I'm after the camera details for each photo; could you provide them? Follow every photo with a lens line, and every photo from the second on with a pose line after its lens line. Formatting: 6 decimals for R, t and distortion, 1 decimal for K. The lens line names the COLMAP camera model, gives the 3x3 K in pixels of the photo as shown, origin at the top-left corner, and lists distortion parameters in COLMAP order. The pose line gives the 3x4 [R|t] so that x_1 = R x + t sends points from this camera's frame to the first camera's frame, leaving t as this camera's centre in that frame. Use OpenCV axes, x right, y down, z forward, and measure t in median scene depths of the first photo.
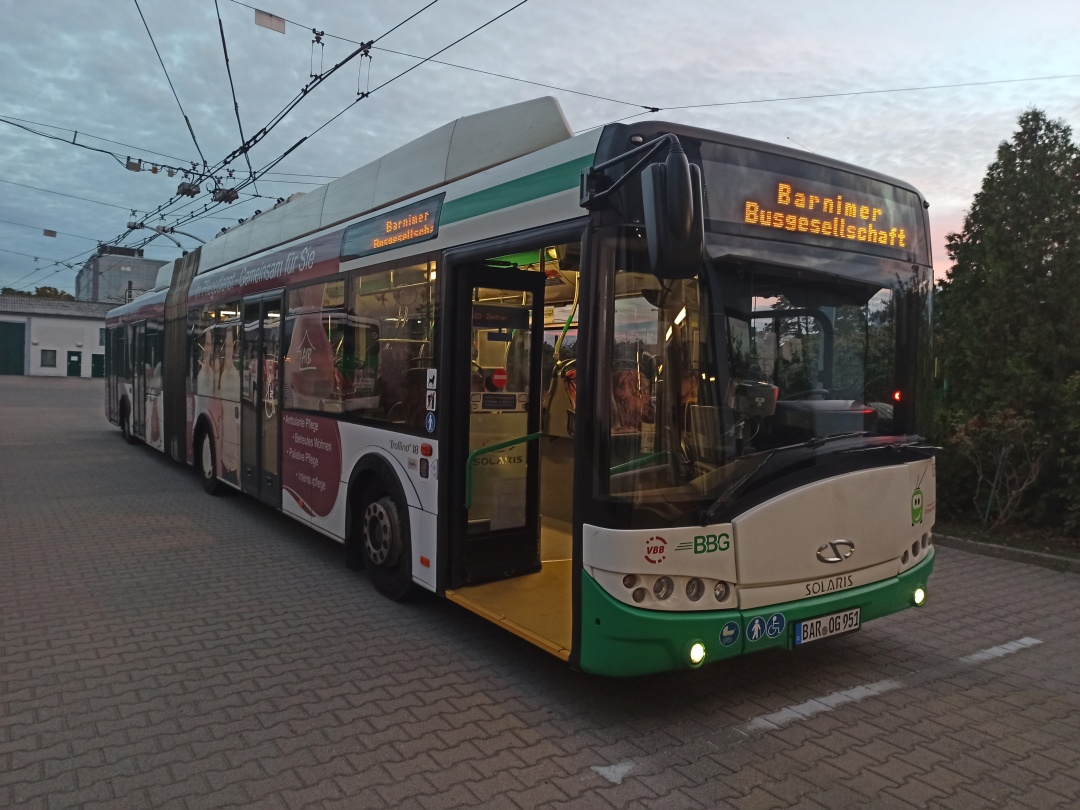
lens RADIAL K [[792.8, 0, 533.0], [0, 792.8, 402.2], [0, 0, 1]] dist [0.073823, -0.074905]
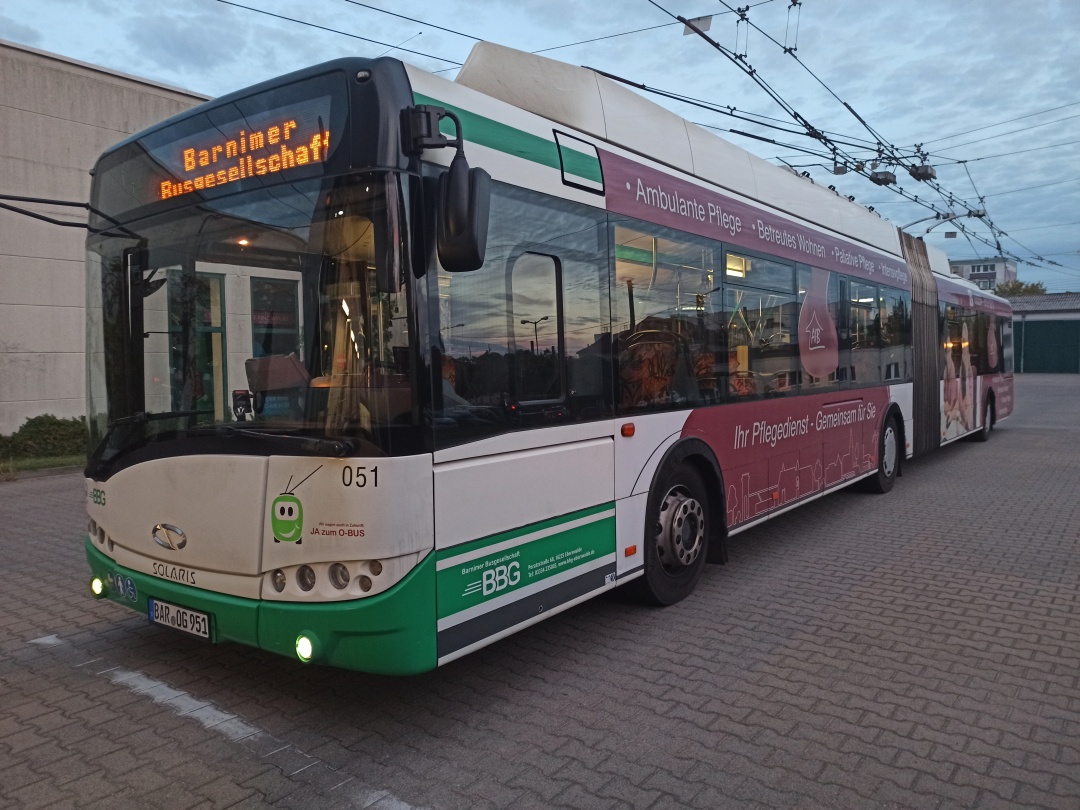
lens RADIAL K [[785.5, 0, 533.2], [0, 785.5, 404.6], [0, 0, 1]] dist [0.079874, -0.076559]
pose [[0.318054, 0.014956, -0.947955, 1.395587], [-0.013505, 0.999846, 0.011244, 0.018633], [0.947976, 0.009226, 0.318207, 1.119314]]
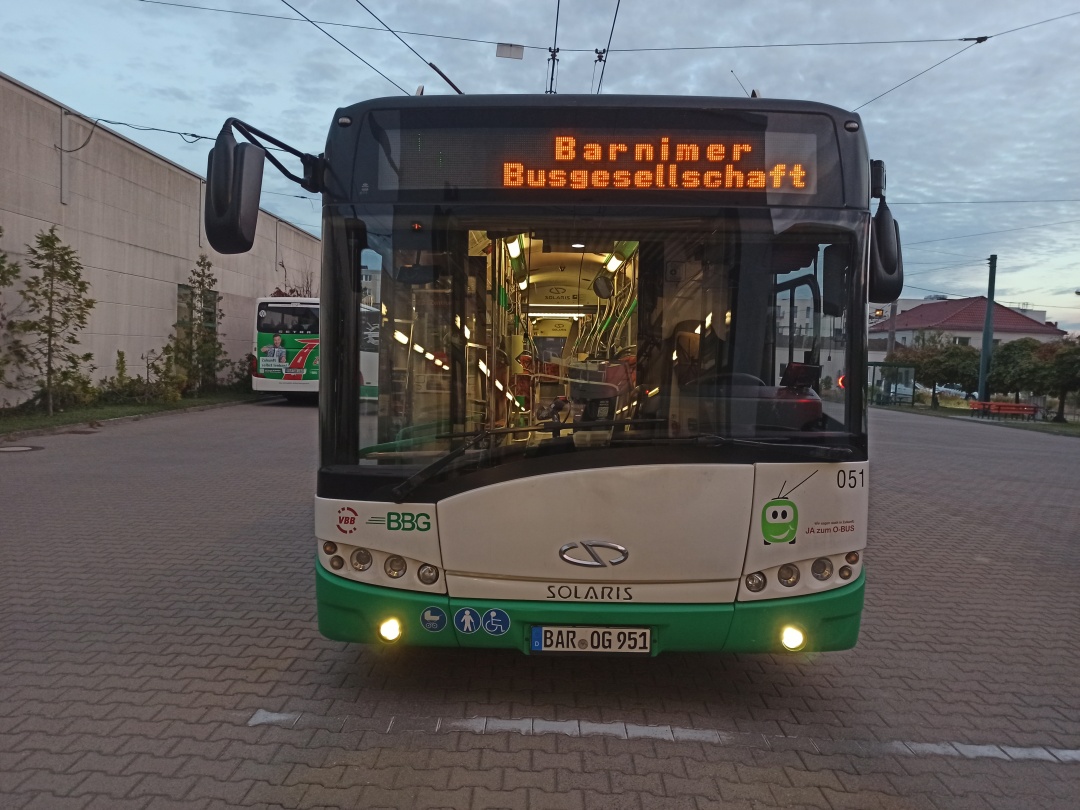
lens RADIAL K [[785.5, 0, 533.2], [0, 785.5, 404.6], [0, 0, 1]] dist [0.079874, -0.076559]
pose [[0.820331, 0.025867, -0.571303, 0.817657], [-0.026692, 0.999620, 0.006933, 0.020822], [0.571265, 0.009562, 0.820710, 0.266915]]
